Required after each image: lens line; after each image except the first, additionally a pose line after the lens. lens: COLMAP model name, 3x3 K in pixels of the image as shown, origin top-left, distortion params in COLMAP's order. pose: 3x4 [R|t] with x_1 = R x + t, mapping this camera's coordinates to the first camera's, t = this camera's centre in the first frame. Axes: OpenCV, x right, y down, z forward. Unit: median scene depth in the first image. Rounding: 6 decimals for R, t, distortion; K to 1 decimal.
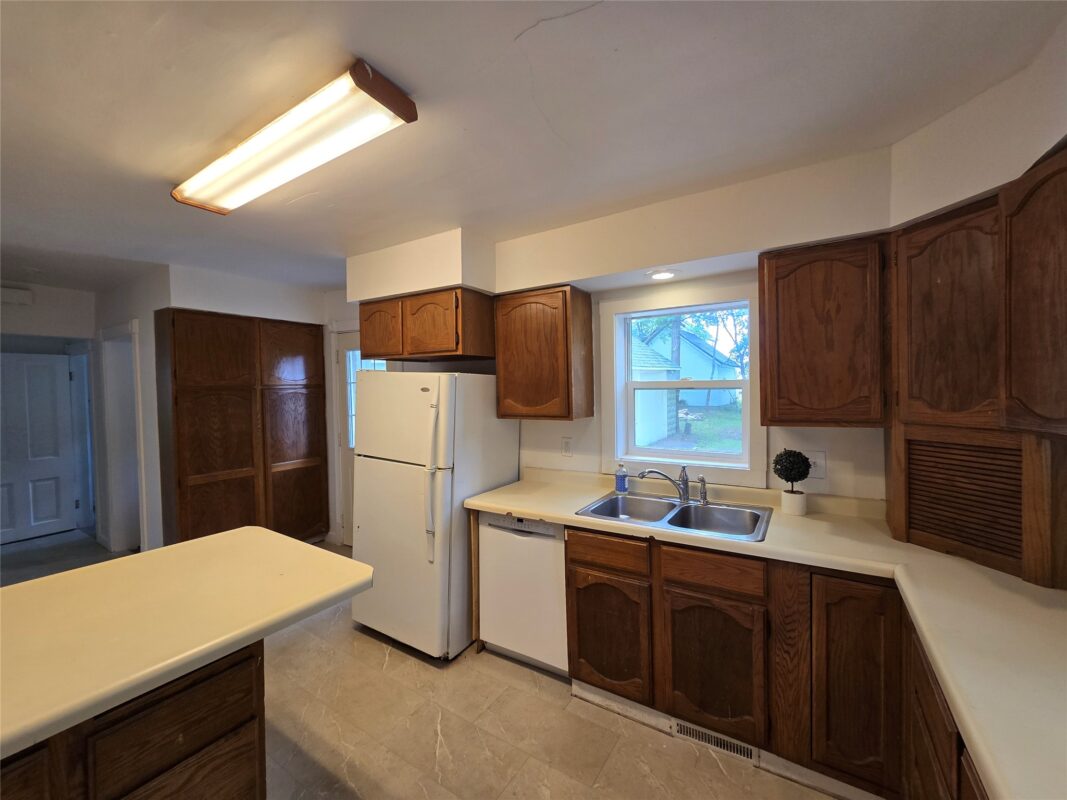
lens RADIAL K [[436.7, 0, 529.4], [0, 436.7, 397.8], [0, 0, 1]] dist [-0.001527, 0.000098]
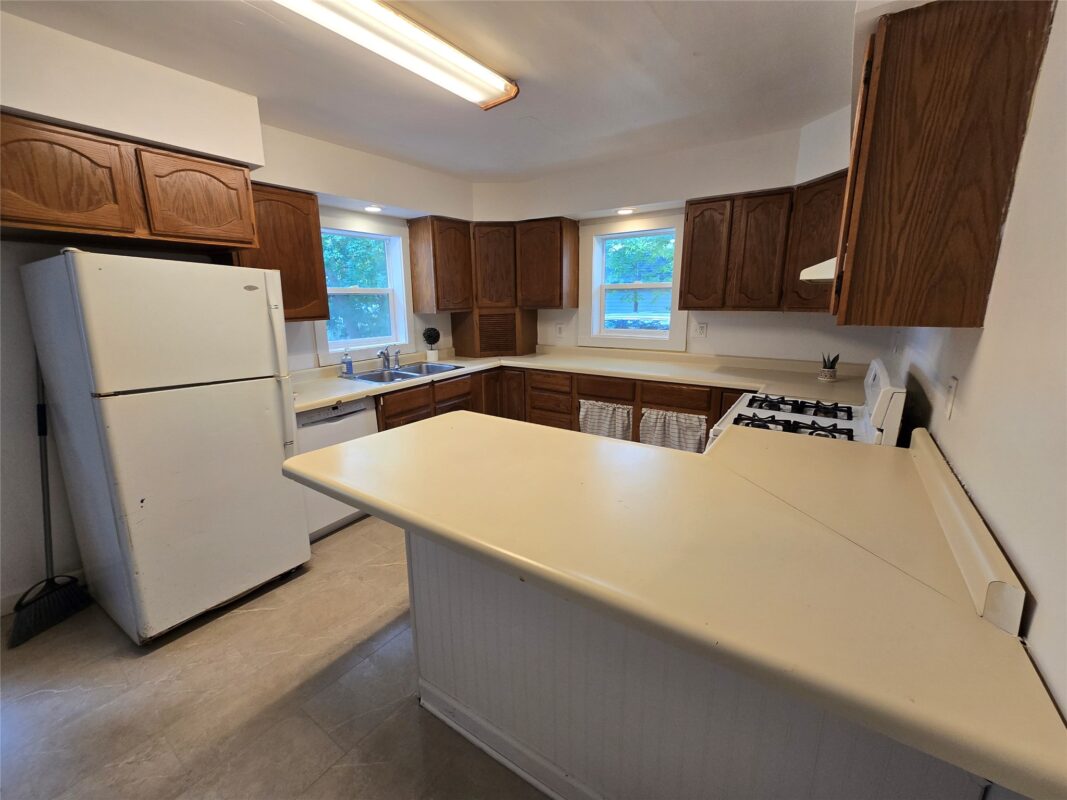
lens RADIAL K [[436.7, 0, 529.4], [0, 436.7, 397.8], [0, 0, 1]] dist [-0.001527, 0.000098]
pose [[0.039831, -0.212604, 0.976326, -1.273723], [0.034730, 0.976806, 0.211291, 0.034490], [-0.998603, 0.025492, 0.046291, 0.498262]]
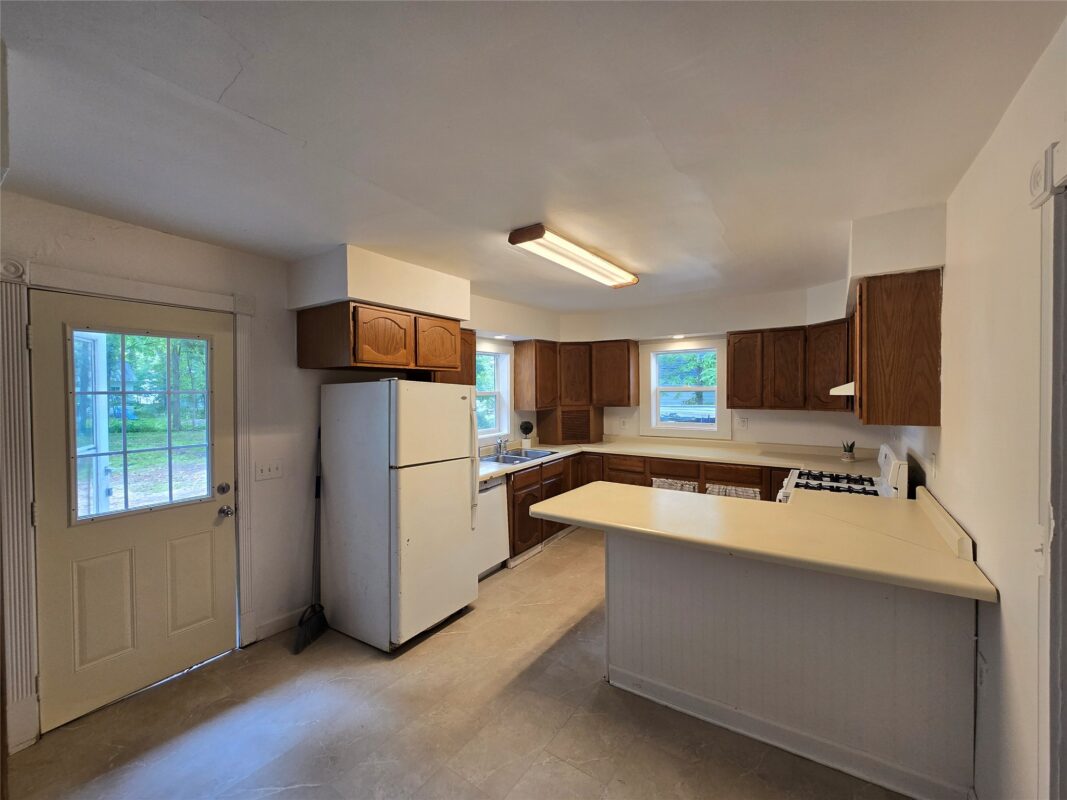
lens RADIAL K [[436.7, 0, 529.4], [0, 436.7, 397.8], [0, 0, 1]] dist [-0.001527, 0.000098]
pose [[0.035671, -0.010998, 0.999303, -1.768033], [0.035596, 0.999319, 0.009727, -0.028772], [-0.998729, 0.035224, 0.036039, 0.891788]]
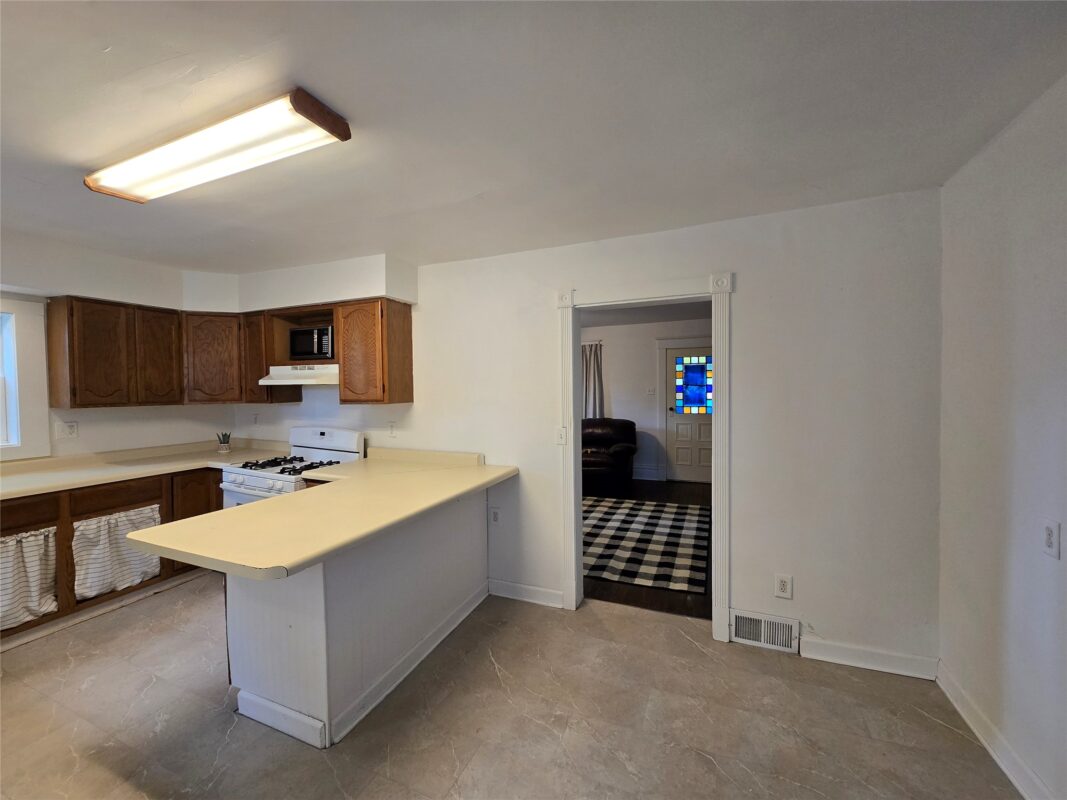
lens RADIAL K [[436.7, 0, 529.4], [0, 436.7, 397.8], [0, 0, 1]] dist [-0.001527, 0.000098]
pose [[-0.985219, 0.016918, -0.170464, -0.872845], [0.008499, 0.998713, 0.050003, -0.014787], [0.171091, 0.047815, -0.984094, 1.671068]]
